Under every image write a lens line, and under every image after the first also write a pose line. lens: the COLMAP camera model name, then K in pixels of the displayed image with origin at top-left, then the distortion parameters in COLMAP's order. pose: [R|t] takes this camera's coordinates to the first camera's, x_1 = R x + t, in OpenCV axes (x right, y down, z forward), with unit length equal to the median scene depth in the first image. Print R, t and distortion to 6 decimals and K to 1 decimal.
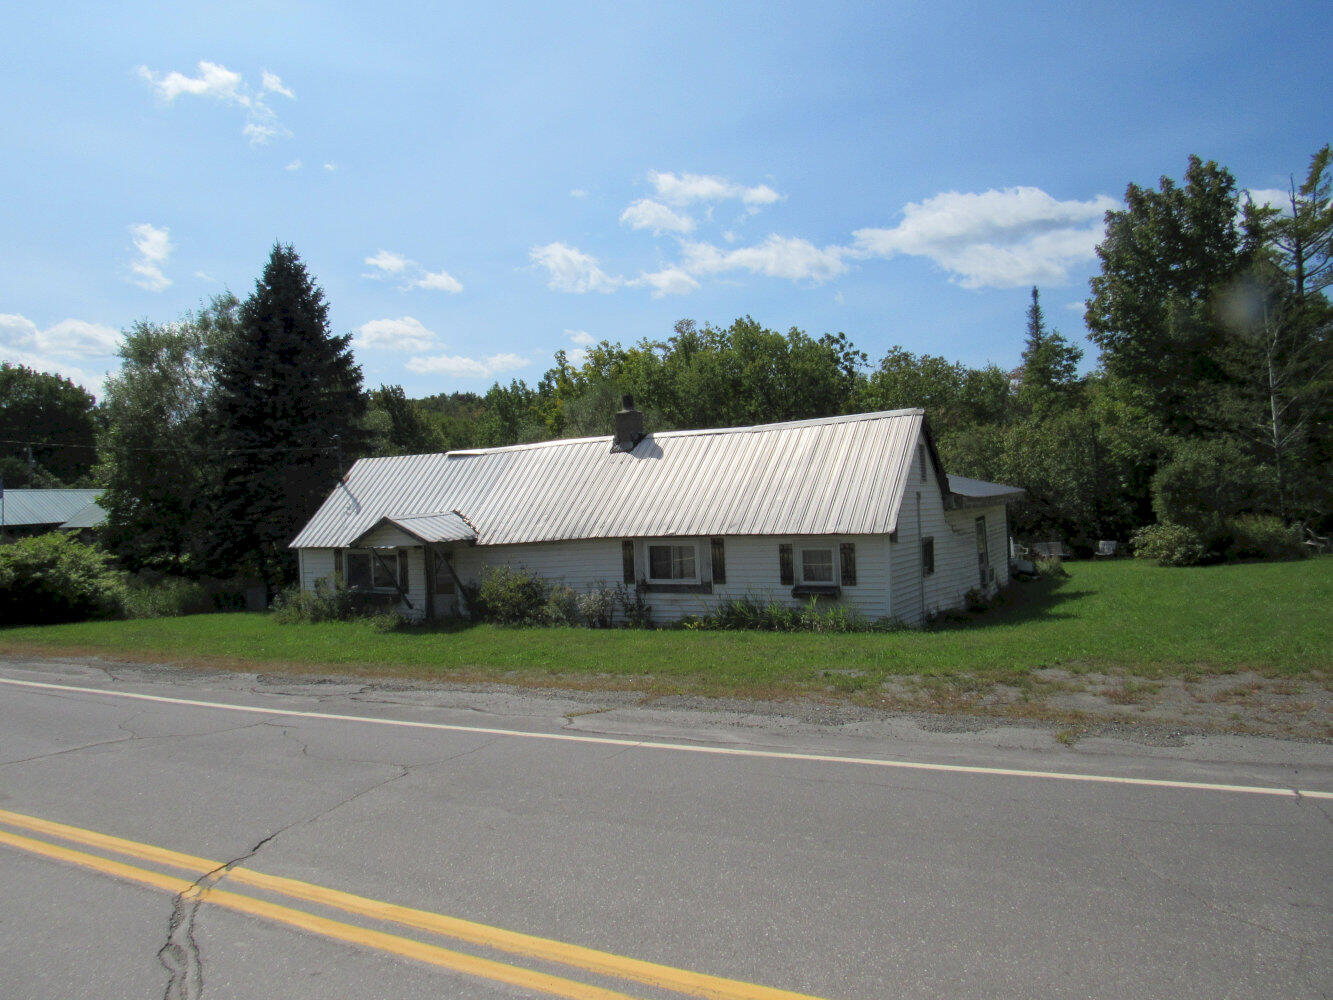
lens RADIAL K [[962.3, 0, 667.9], [0, 962.3, 501.2], [0, 0, 1]] dist [-0.021201, 0.020995]
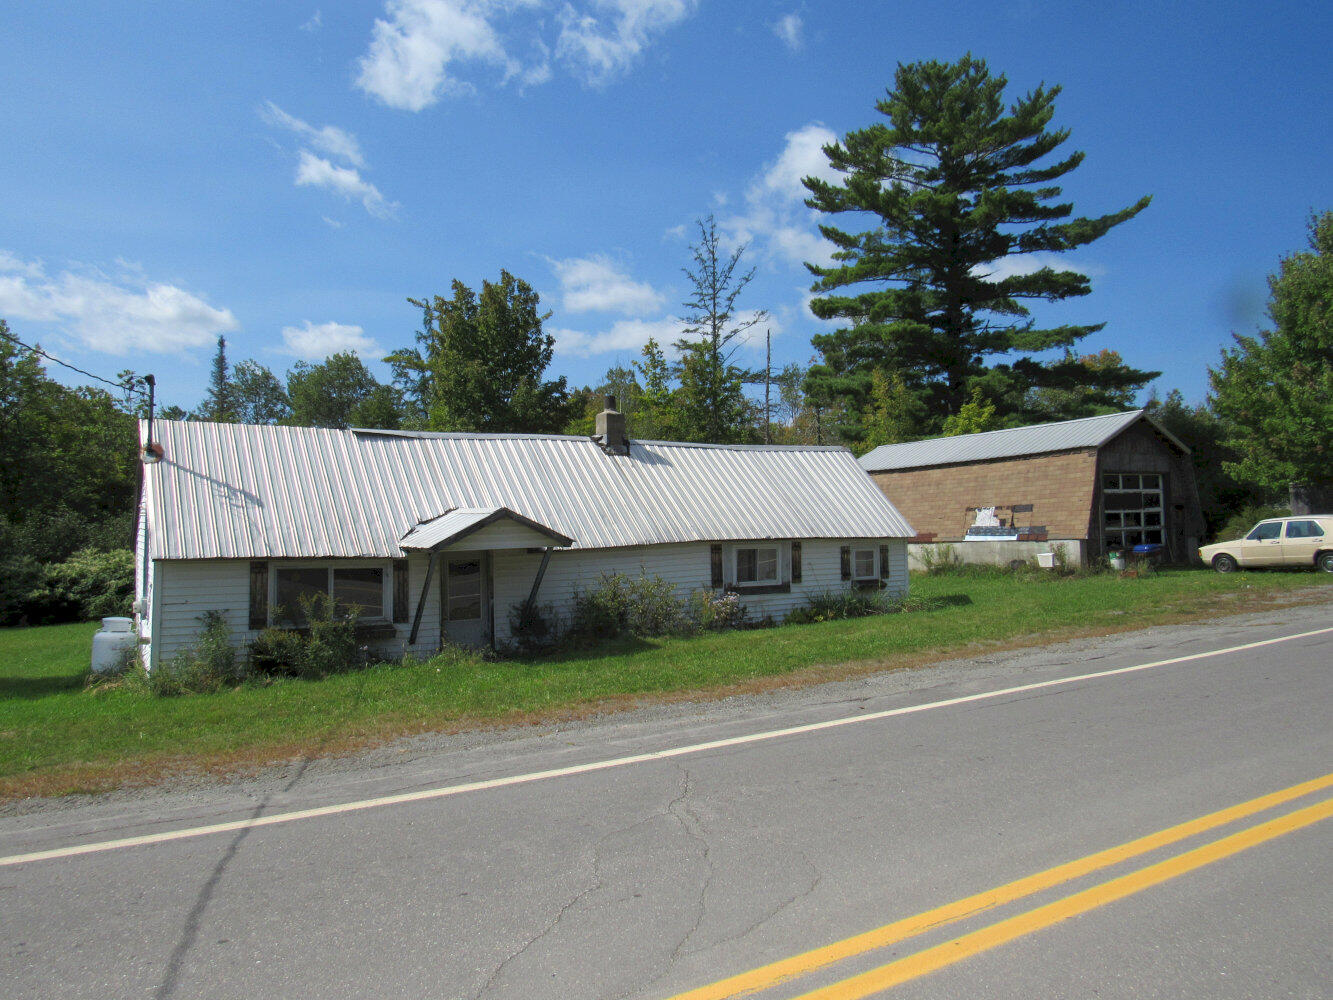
lens RADIAL K [[962.3, 0, 671.3], [0, 962.3, 497.2], [0, 0, 1]] dist [-0.021201, 0.020995]
pose [[0.439730, 0.071552, 0.895275, -0.993784], [0.005910, 0.996569, -0.082550, 0.077823], [-0.898111, 0.041591, 0.437799, 0.640922]]
